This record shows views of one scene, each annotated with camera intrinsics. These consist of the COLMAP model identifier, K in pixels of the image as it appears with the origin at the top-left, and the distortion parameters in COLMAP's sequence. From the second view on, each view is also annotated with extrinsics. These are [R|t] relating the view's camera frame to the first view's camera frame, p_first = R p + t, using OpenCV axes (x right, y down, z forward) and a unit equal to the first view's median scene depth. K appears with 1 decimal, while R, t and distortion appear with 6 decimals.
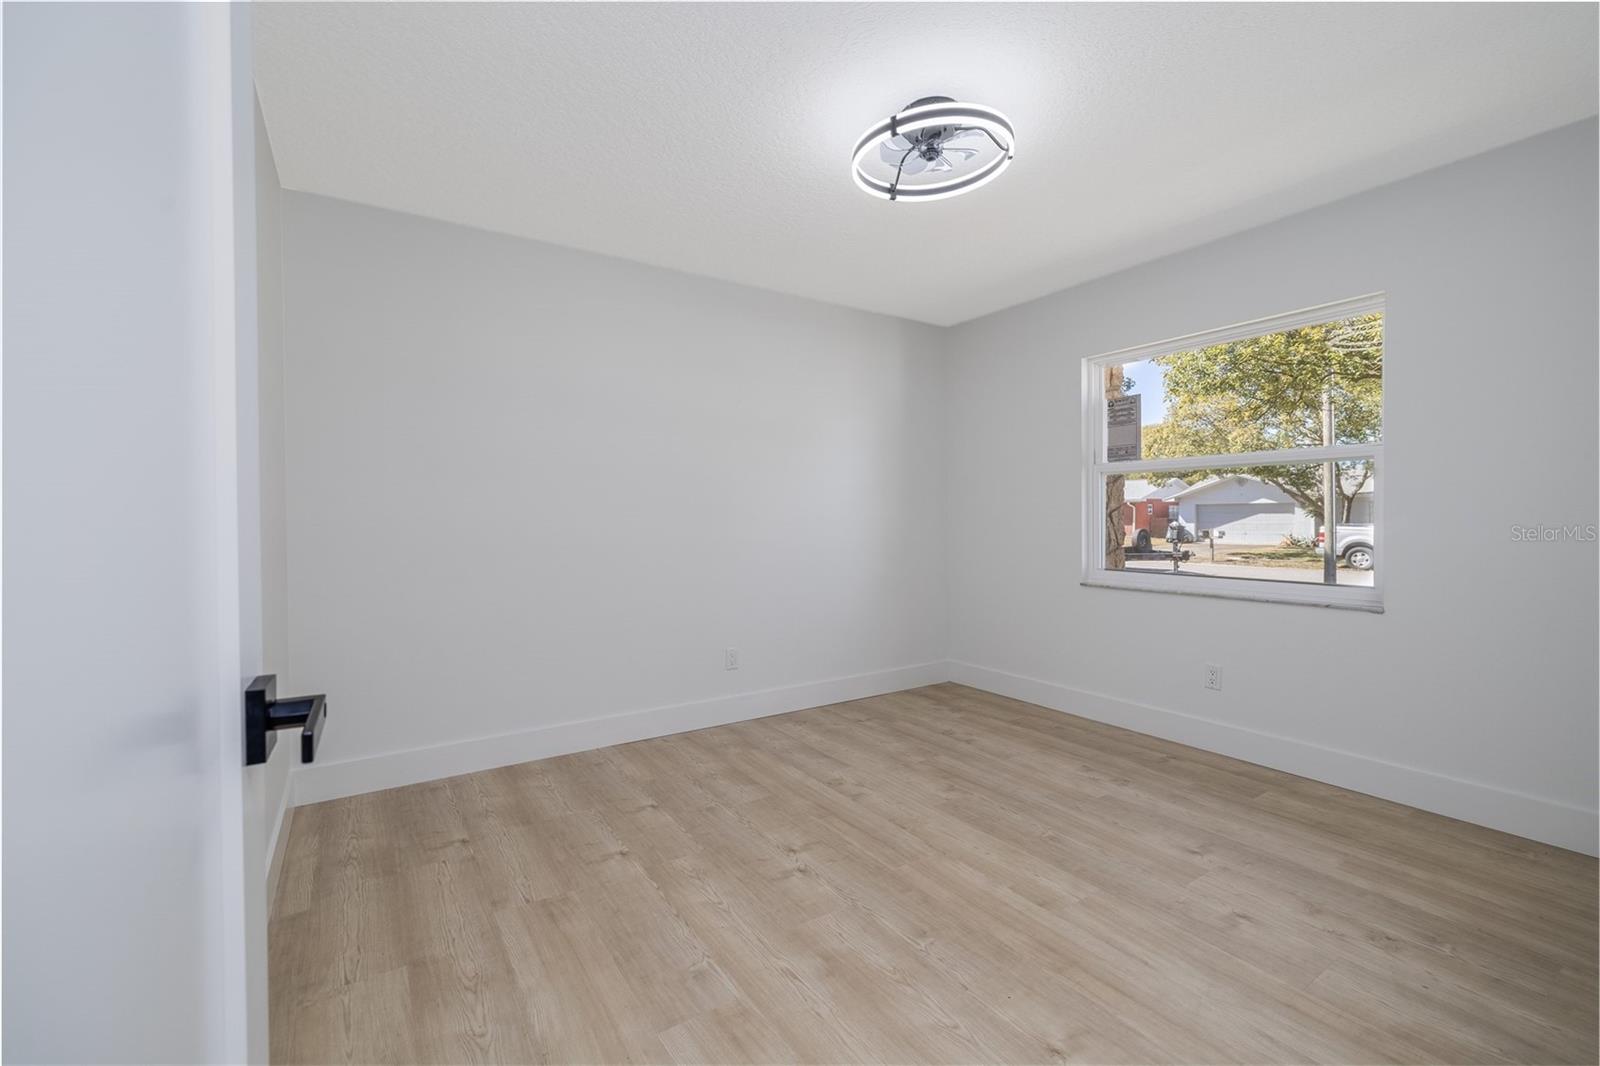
lens RADIAL K [[675.2, 0, 796.1], [0, 675.2, 523.5], [0, 0, 1]] dist [-0.002753, -0.000504]
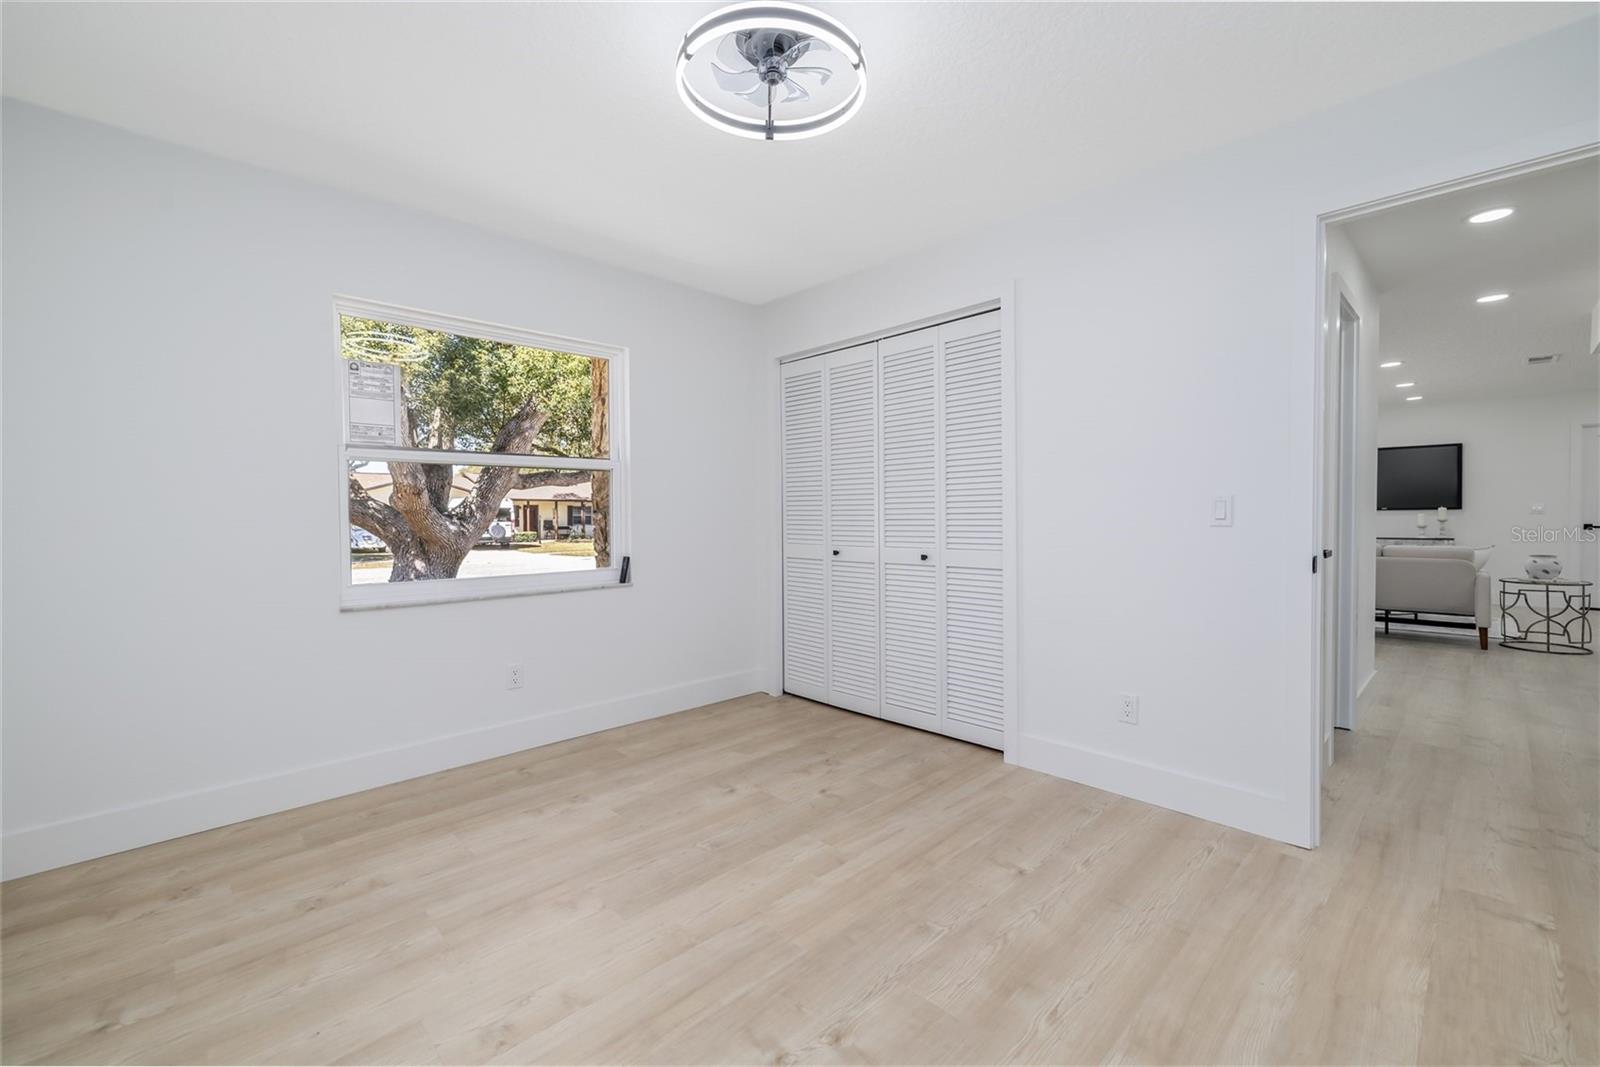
lens RADIAL K [[675.2, 0, 797.0], [0, 675.2, 528.3], [0, 0, 1]] dist [-0.002753, -0.000504]
pose [[-0.194353, -0.016762, 0.980788, -0.494830], [0.017878, 0.999627, 0.020627, -0.000506], [-0.980769, 0.021544, -0.193981, 0.915514]]
